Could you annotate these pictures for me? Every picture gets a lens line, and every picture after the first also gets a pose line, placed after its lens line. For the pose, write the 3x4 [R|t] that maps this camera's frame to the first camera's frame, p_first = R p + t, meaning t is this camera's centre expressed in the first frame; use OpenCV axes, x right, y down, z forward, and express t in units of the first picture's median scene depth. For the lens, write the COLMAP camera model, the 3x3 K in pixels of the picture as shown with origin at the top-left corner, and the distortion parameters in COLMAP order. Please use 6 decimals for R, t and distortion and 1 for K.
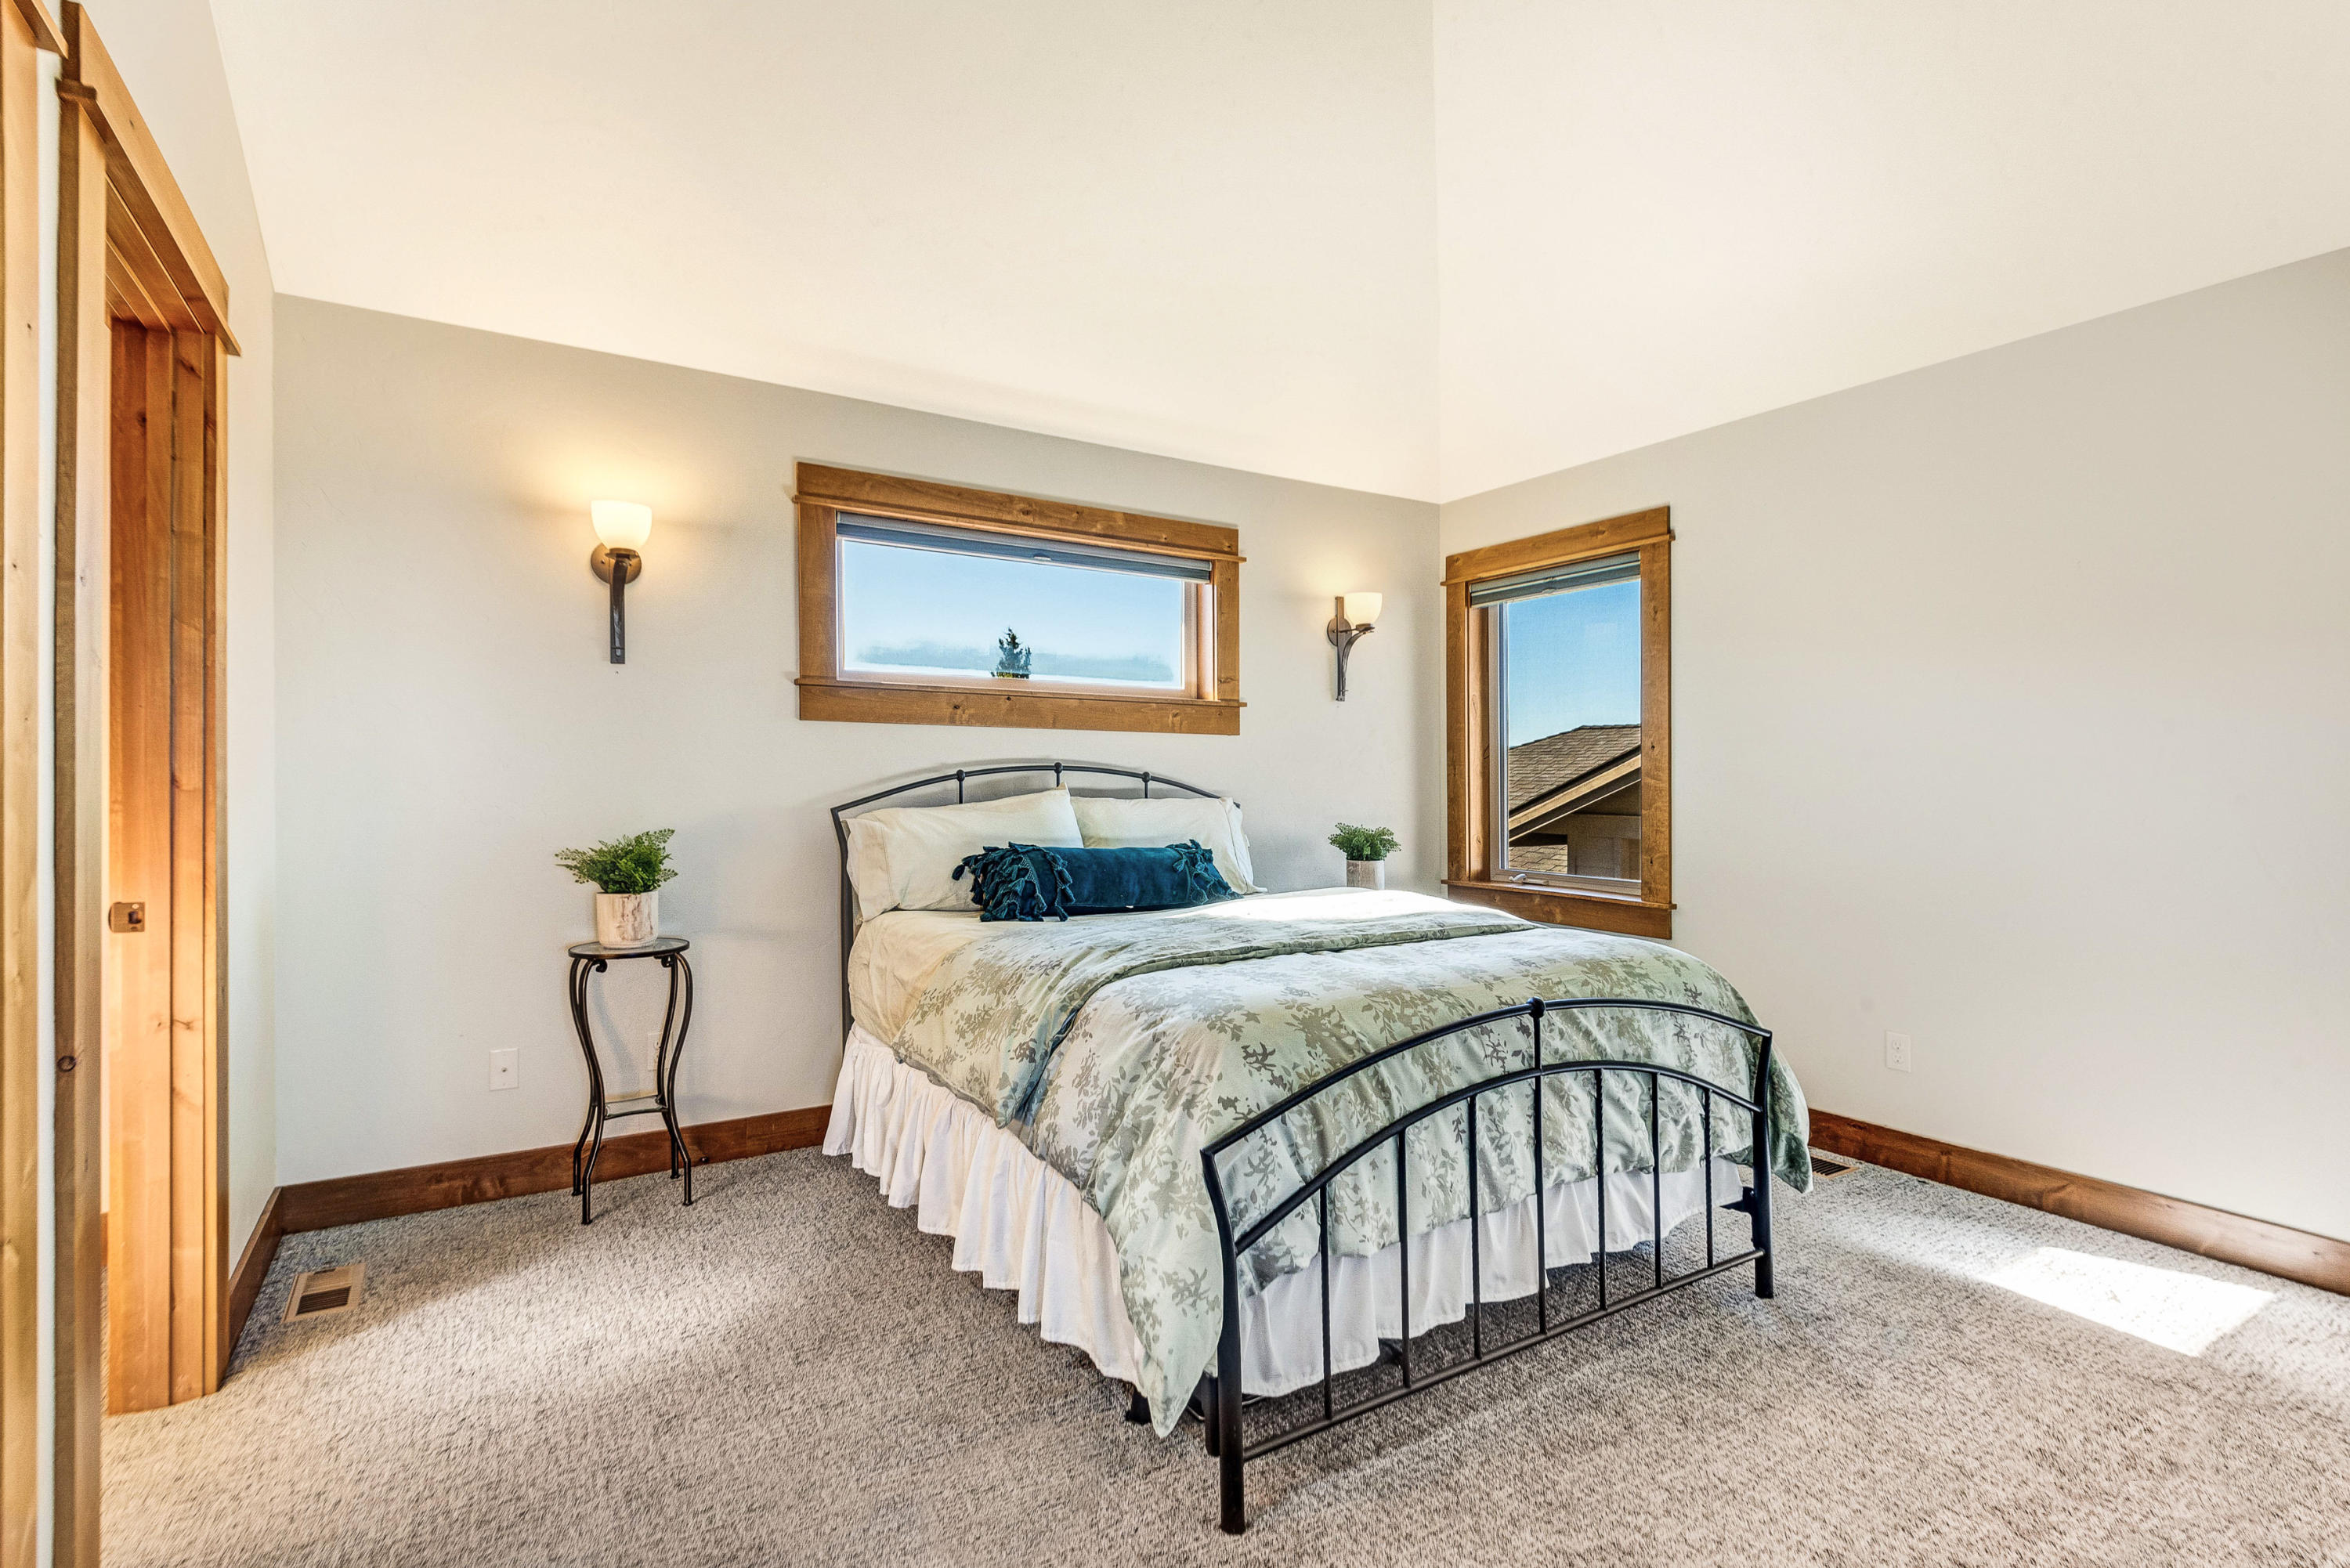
lens RADIAL K [[1101.4, 0, 1163.5], [0, 1101.4, 790.5], [0, 0, 1]] dist [-0.000604, -0.000787]
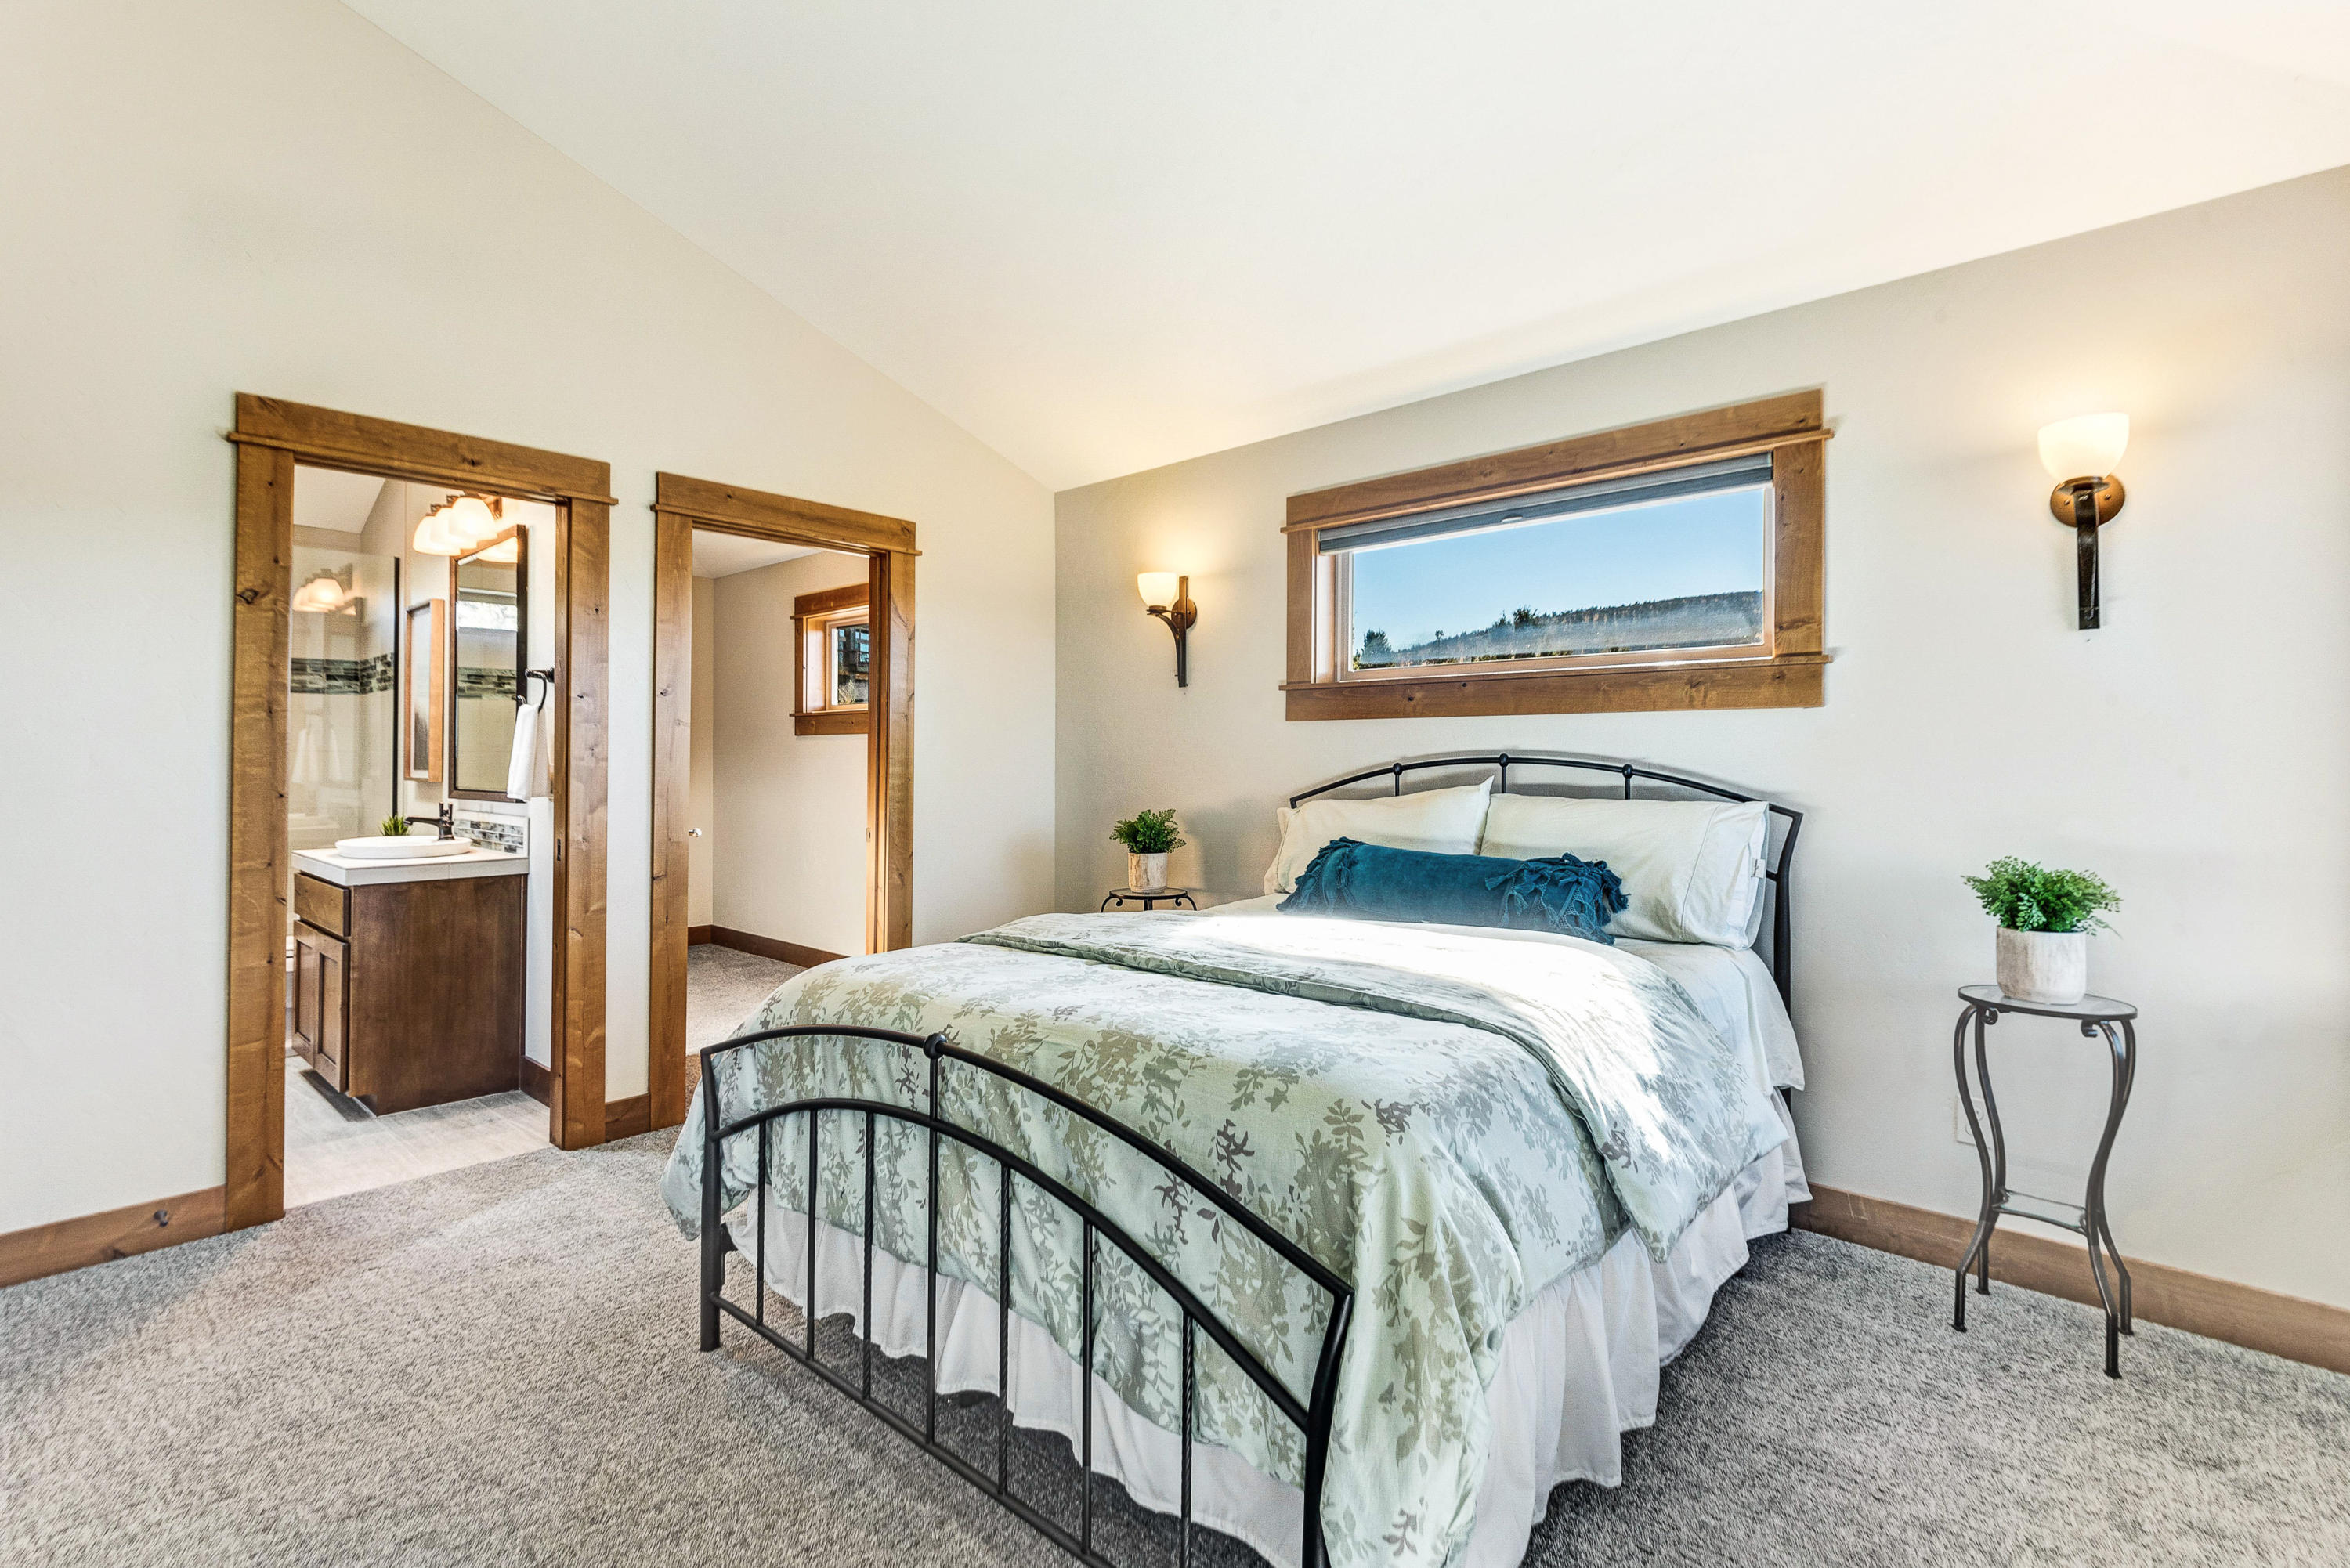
lens RADIAL K [[1071.2, 0, 1171.0], [0, 1071.2, 768.6], [0, 0, 1]] dist [0.000833, -0.000126]
pose [[0.275131, -0.002157, -0.961404, 0.700868], [-0.010792, 0.999928, -0.005332, -0.007164], [0.961346, 0.011842, 0.275088, 0.566457]]
